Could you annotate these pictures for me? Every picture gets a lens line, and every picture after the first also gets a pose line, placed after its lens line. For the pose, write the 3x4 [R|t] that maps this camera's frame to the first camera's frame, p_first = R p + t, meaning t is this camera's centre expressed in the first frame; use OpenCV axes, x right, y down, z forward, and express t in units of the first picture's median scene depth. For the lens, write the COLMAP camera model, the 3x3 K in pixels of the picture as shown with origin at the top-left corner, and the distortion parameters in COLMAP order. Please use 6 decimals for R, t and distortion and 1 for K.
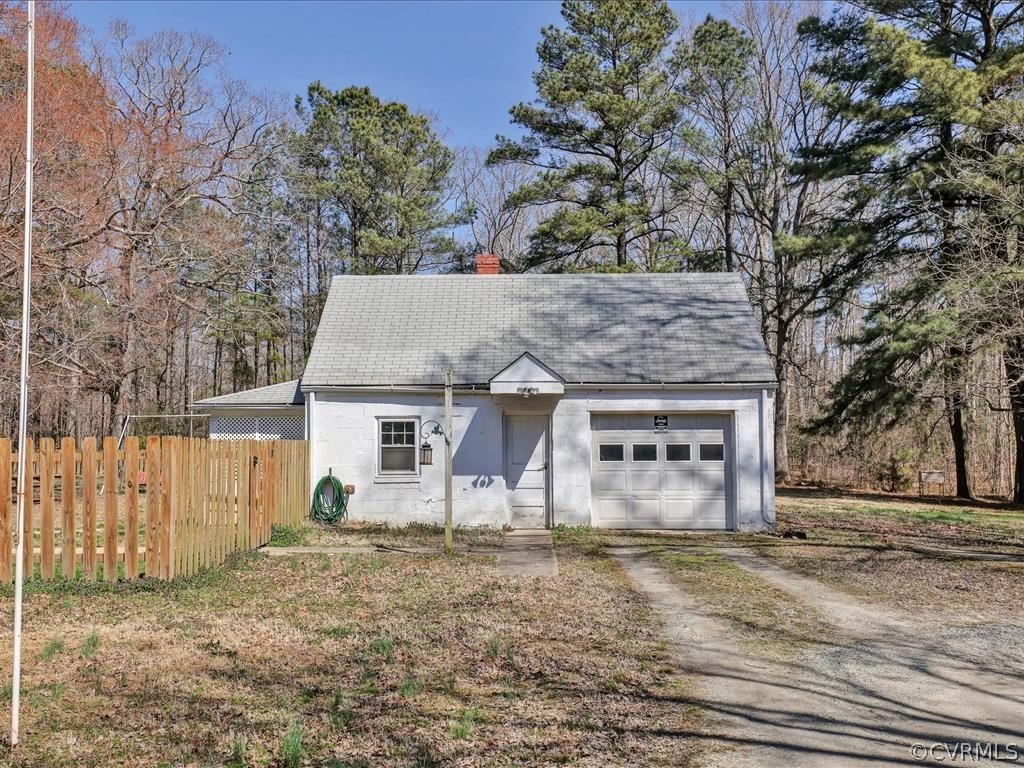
lens RADIAL K [[1005.7, 0, 512.0], [0, 1005.7, 384.0], [0, 0, 1]] dist [0.003486, 0.002204]
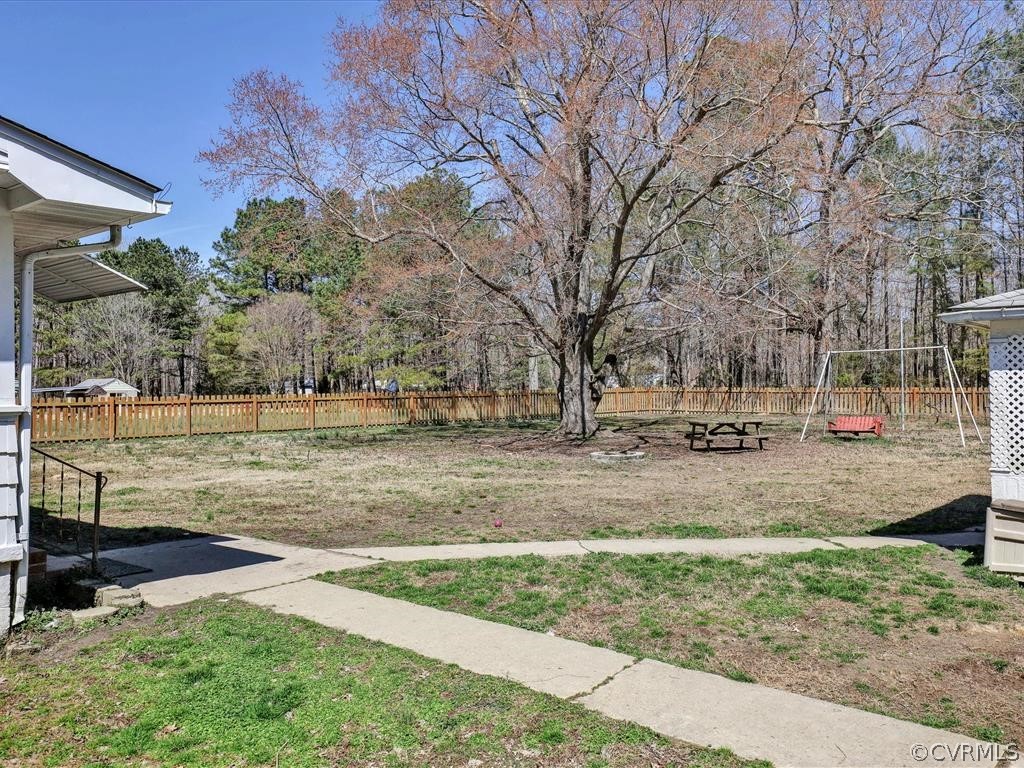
lens RADIAL K [[865.2, 0, 512.0], [0, 865.2, 384.0], [0, 0, 1]] dist [0.005025, 0.009157]
pose [[0.752591, 0.000446, -0.658489, -0.040737], [0.041756, 0.997955, 0.048399, 0.005349], [0.657164, -0.063920, 0.751033, 0.111186]]
